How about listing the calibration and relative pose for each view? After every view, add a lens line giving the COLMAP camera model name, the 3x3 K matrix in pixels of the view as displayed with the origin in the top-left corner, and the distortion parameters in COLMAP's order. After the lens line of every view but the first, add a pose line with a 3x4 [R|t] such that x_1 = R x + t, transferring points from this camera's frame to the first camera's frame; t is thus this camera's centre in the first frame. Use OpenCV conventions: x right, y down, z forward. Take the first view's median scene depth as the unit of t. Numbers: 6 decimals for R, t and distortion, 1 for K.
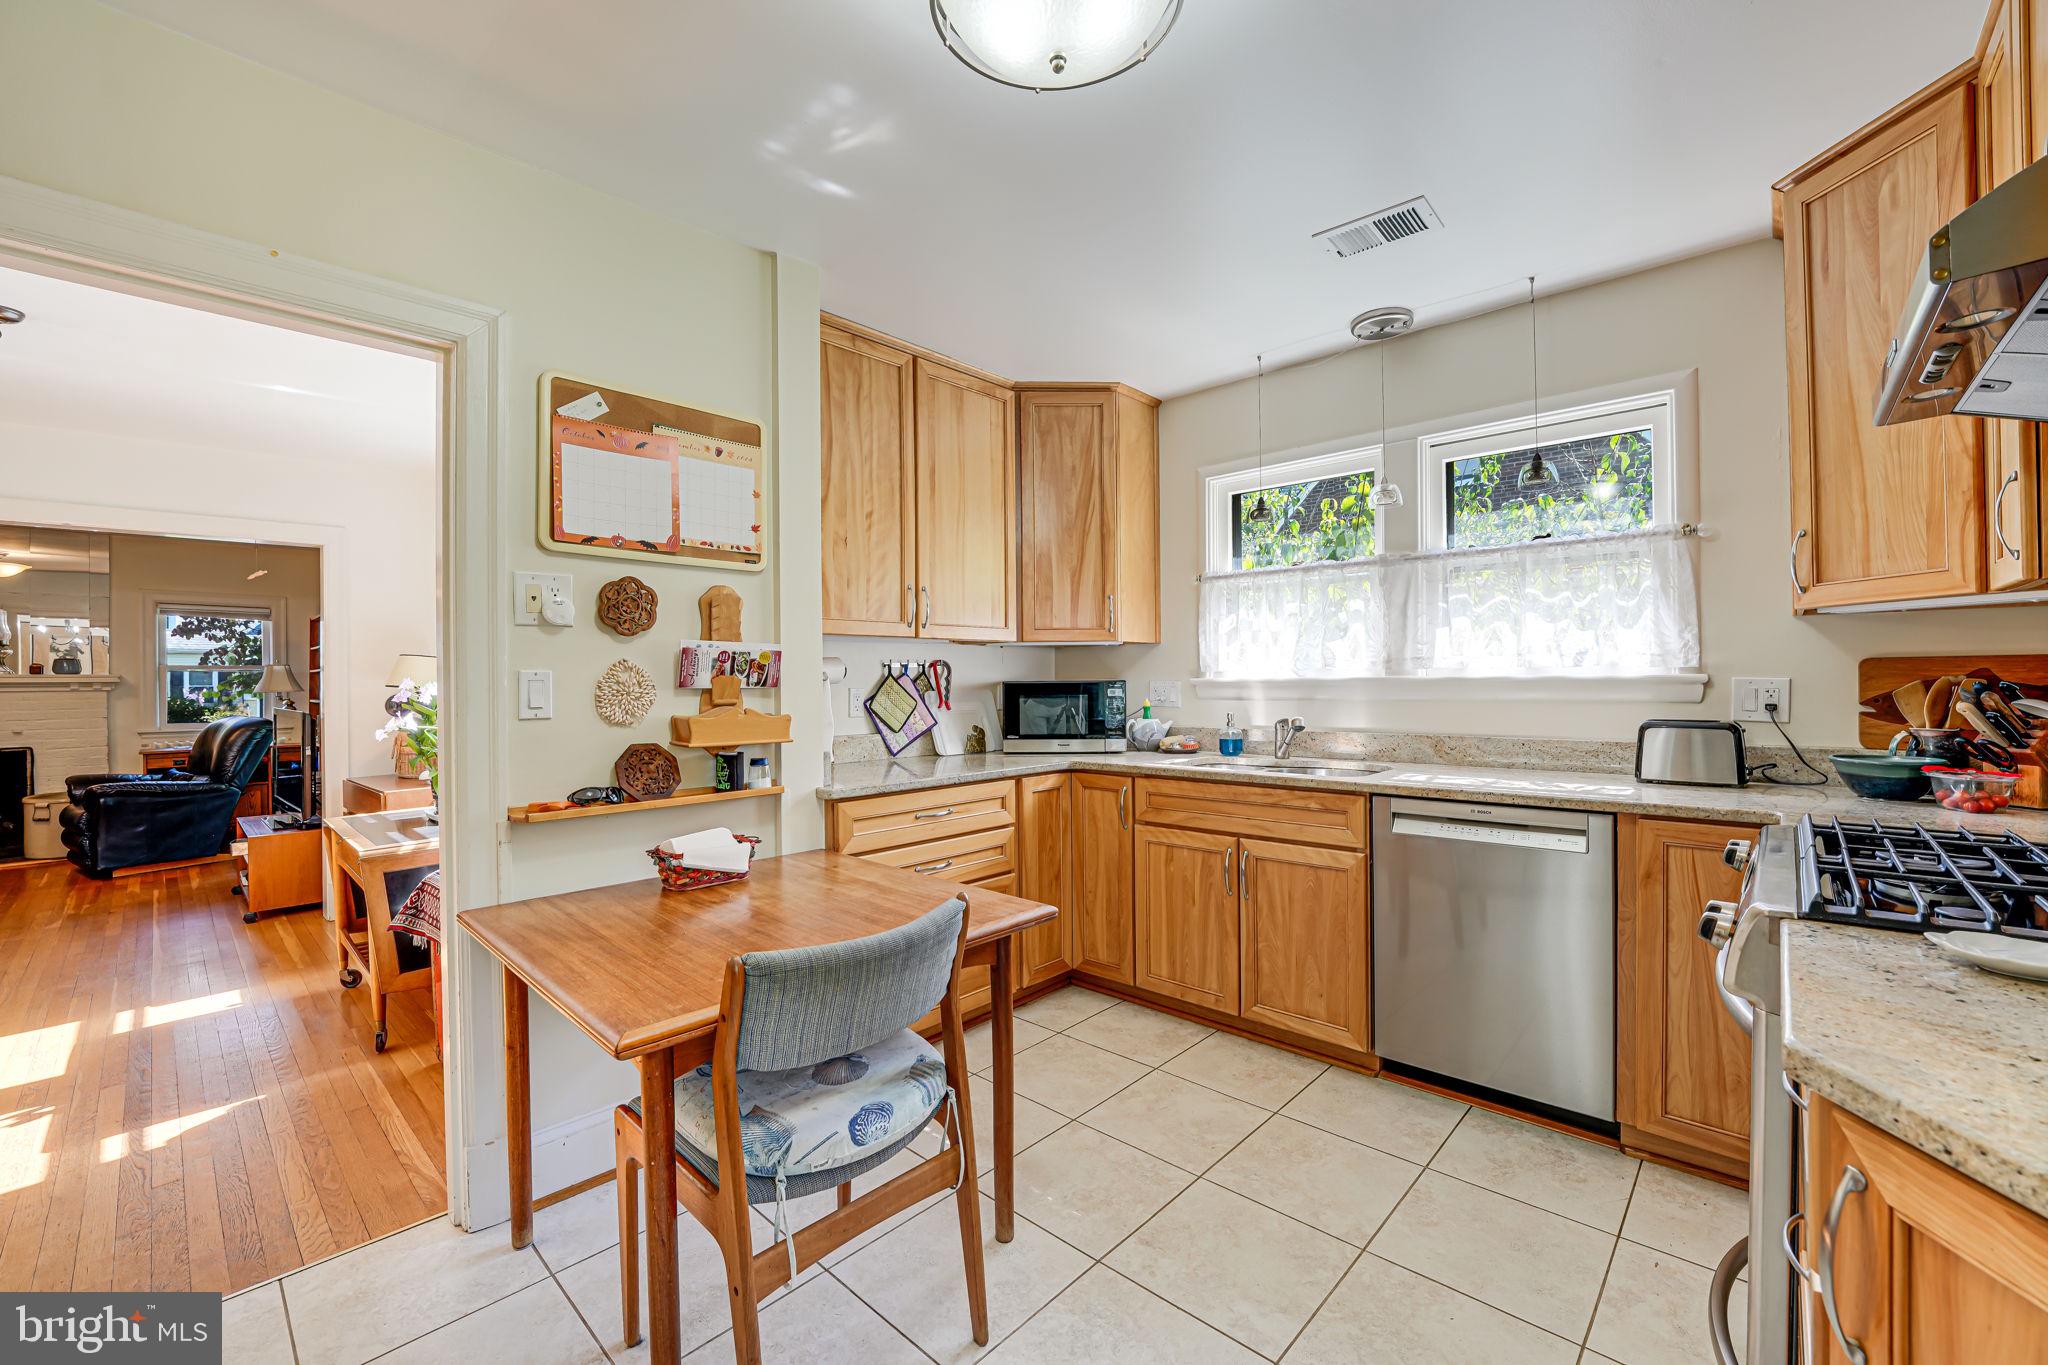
lens RADIAL K [[829.6, 0, 1022.4], [0, 829.6, 680.0], [0, 0, 1]] dist [-0.018793, 0.001249]
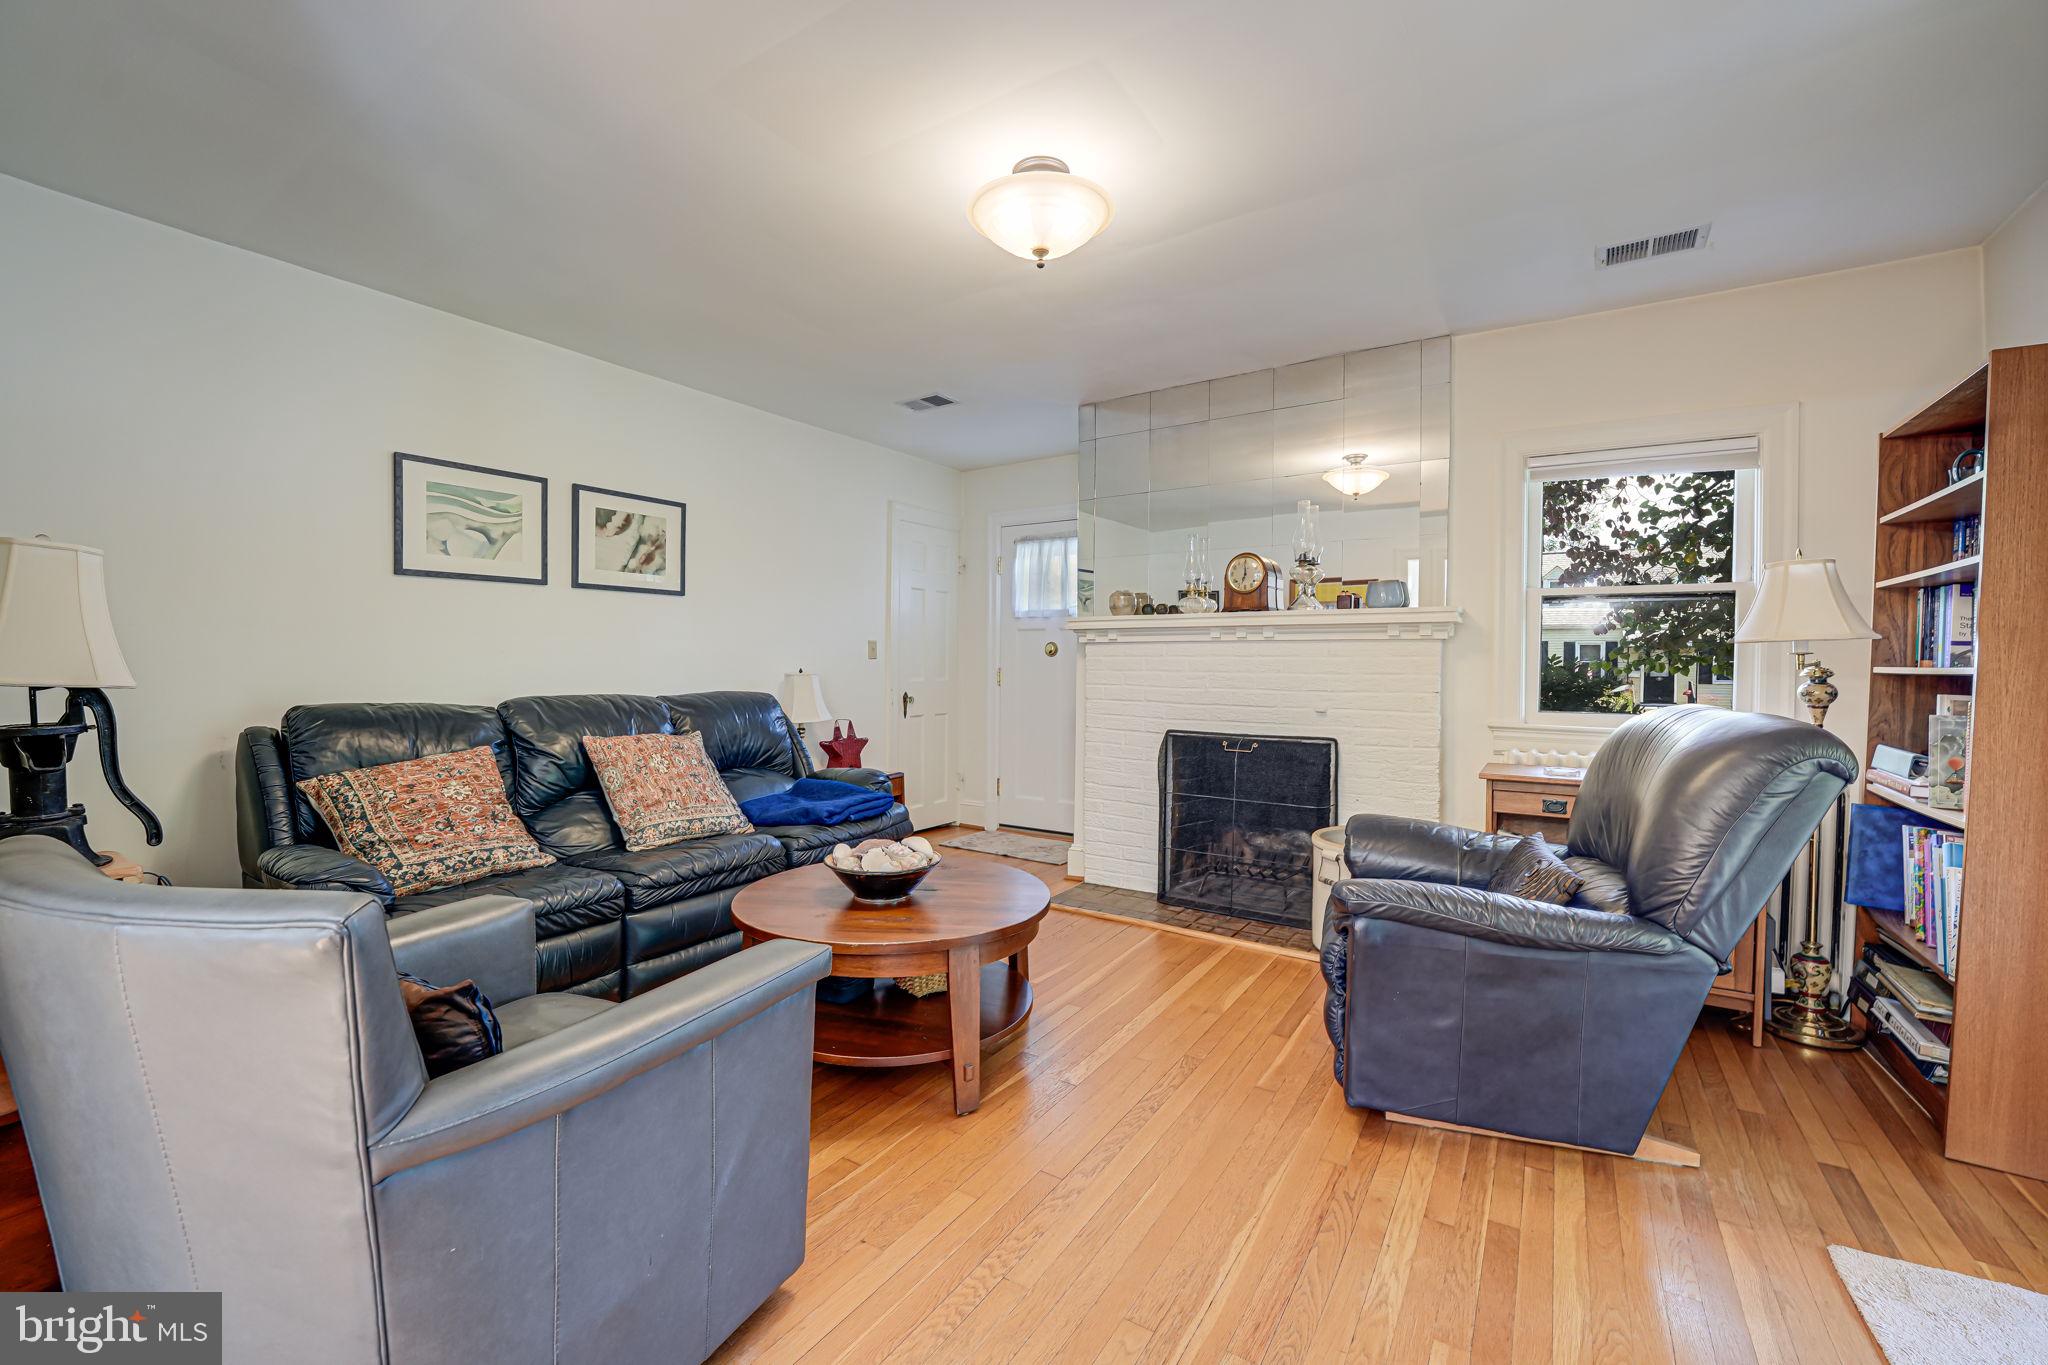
lens RADIAL K [[829.6, 0, 1021.8], [0, 829.6, 676.6], [0, 0, 1]] dist [-0.018793, 0.001249]
pose [[0.172691, 0.031039, -0.984487, -0.745835], [-0.004882, 0.999518, 0.030656, 0.024642], [0.984964, -0.000488, 0.172759, 0.732587]]
